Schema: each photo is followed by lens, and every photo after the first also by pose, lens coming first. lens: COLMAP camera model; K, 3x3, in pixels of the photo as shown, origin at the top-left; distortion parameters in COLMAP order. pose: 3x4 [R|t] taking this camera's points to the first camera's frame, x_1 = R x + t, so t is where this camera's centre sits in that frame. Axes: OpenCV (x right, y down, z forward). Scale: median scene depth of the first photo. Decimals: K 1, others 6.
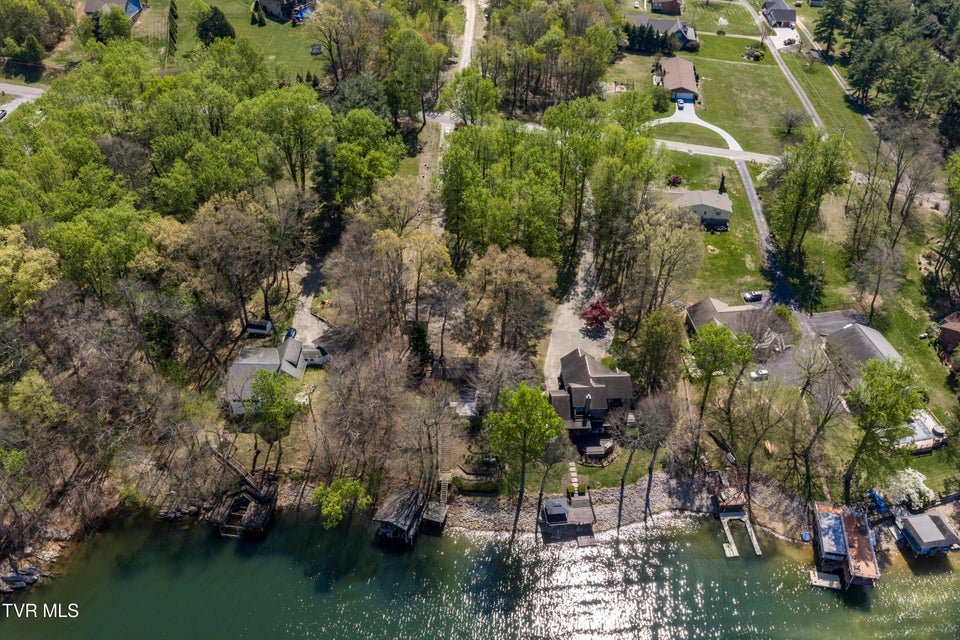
lens RADIAL K [[794.0, 0, 479.0], [0, 794.0, 325.6], [0, 0, 1]] dist [0.031538, -0.047981]
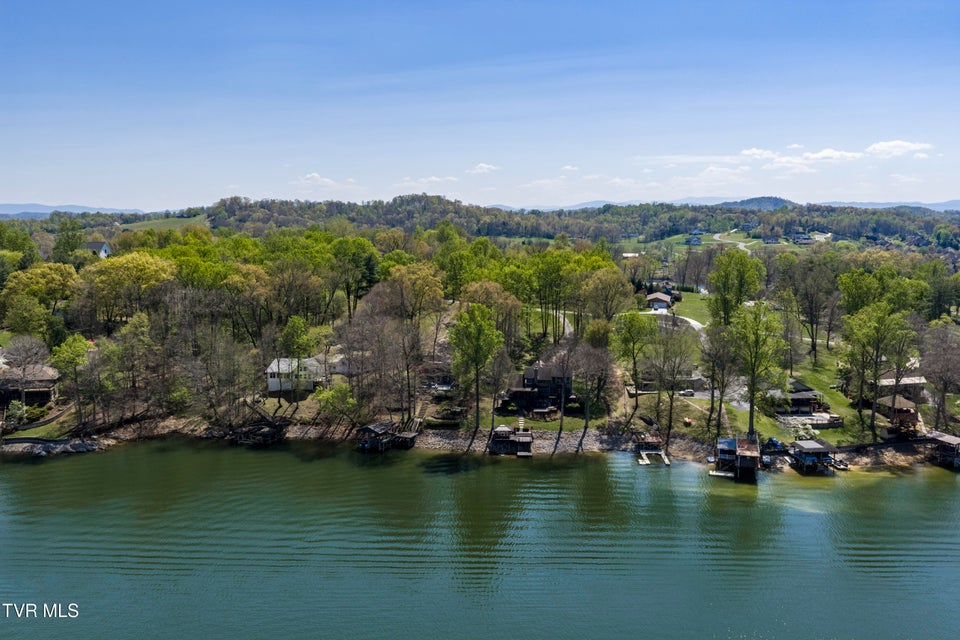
lens RADIAL K [[794.0, 0, 480.0], [0, 794.0, 320.3], [0, 0, 1]] dist [0.031538, -0.047981]
pose [[0.992866, 0.011553, -0.118674, 0.200328], [-0.074682, 0.836130, -0.543424, 0.732806], [0.092949, 0.548410, 0.831028, -0.122867]]
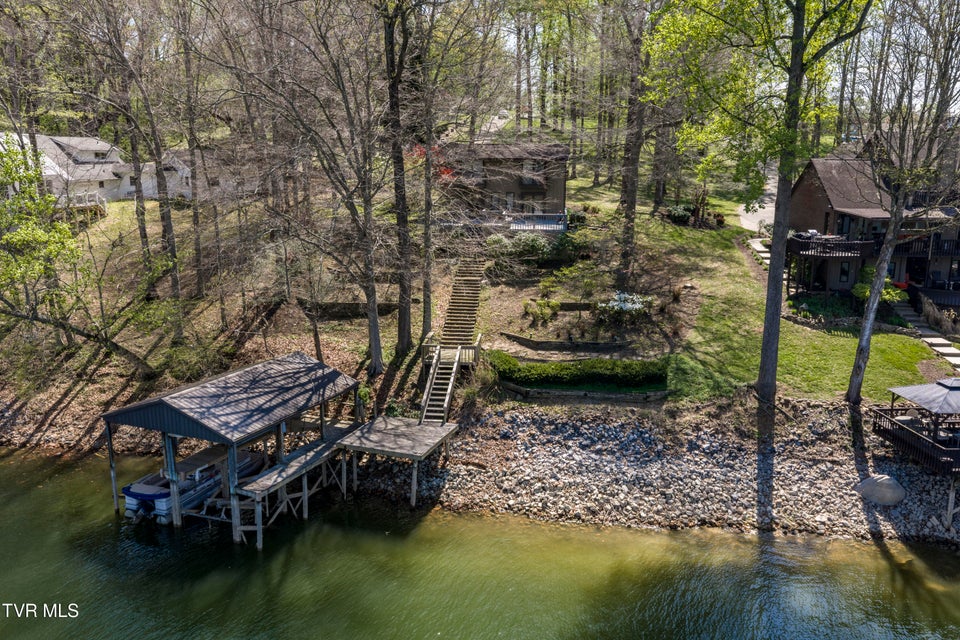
lens RADIAL K [[794.0, 0, 479.7], [0, 794.0, 318.2], [0, 0, 1]] dist [0.031538, -0.047981]
pose [[0.997301, 0.011757, -0.072479, -0.014830], [-0.044908, 0.878617, -0.475410, 0.302793], [0.058092, 0.477382, 0.876774, 0.763717]]
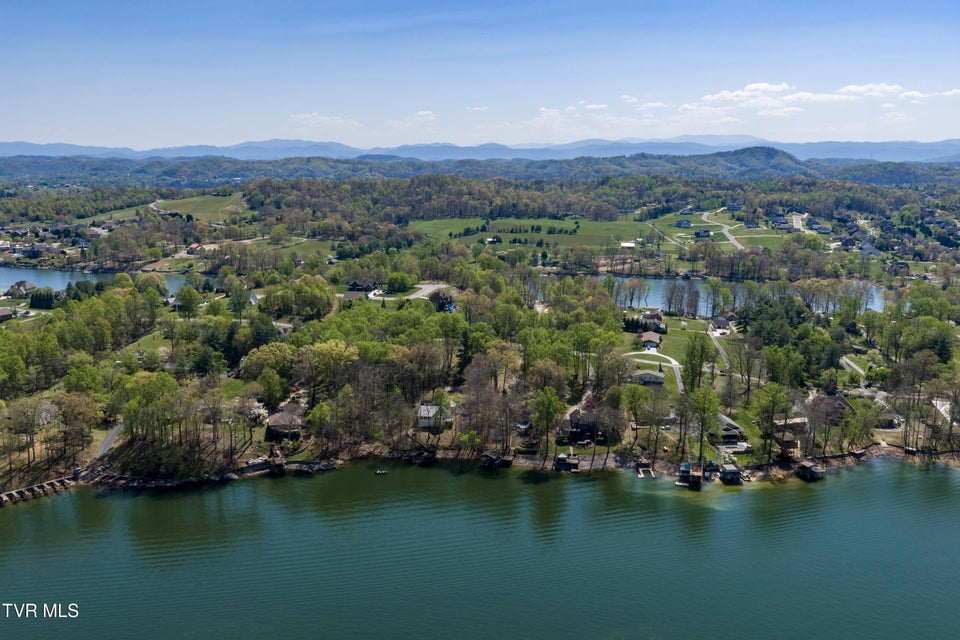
lens RADIAL K [[794.0, 0, 483.2], [0, 794.0, 322.7], [0, 0, 1]] dist [0.031538, -0.047981]
pose [[0.994257, 0.020840, -0.104972, 0.100416], [-0.068628, 0.876794, -0.475944, 0.937544], [0.082120, 0.480415, 0.873188, -1.096347]]
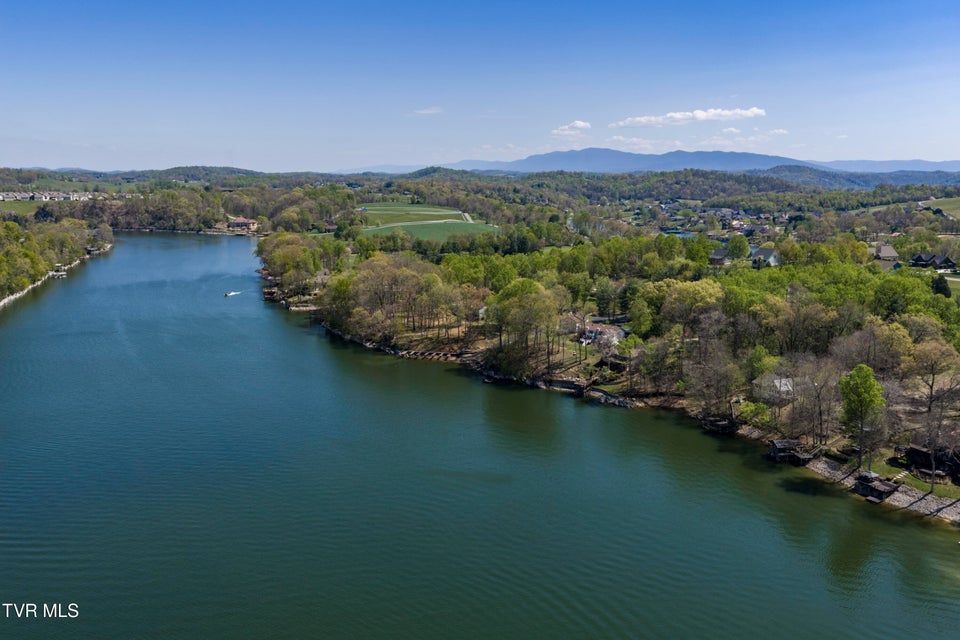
lens RADIAL K [[794.0, 0, 483.6], [0, 794.0, 322.4], [0, 0, 1]] dist [0.031538, -0.047981]
pose [[0.439244, 0.164456, -0.883187, 1.001952], [-0.582207, 0.800820, -0.140436, 0.600668], [0.684178, 0.575884, 0.447503, -0.298203]]
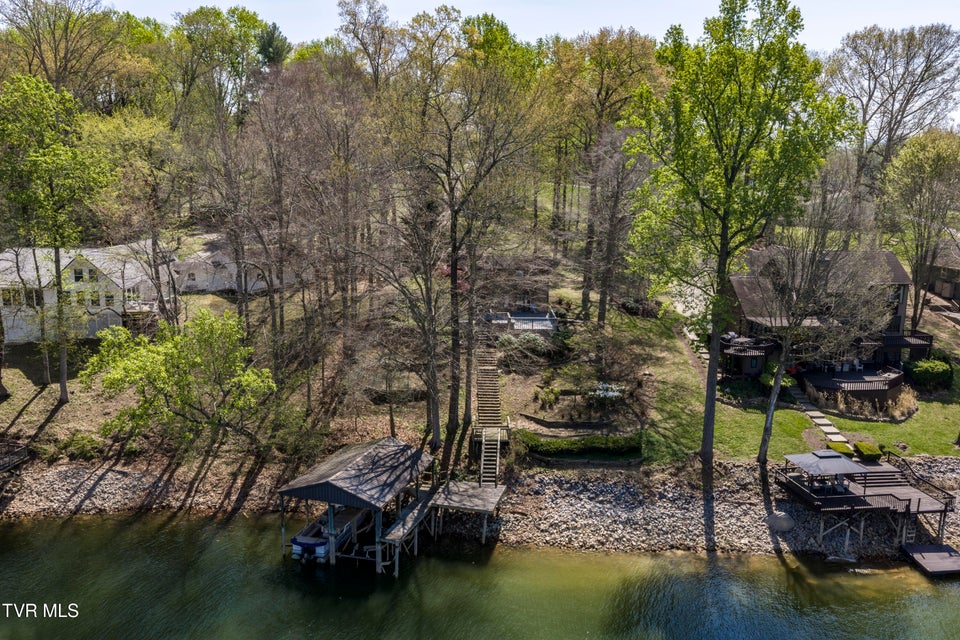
lens RADIAL K [[794.0, 0, 479.6], [0, 794.0, 322.0], [0, 0, 1]] dist [0.031538, -0.047981]
pose [[0.999546, -0.001554, 0.030089, -0.058746], [0.016003, 0.873547, -0.486476, 0.324602], [-0.025528, 0.486737, 0.873176, 0.649443]]
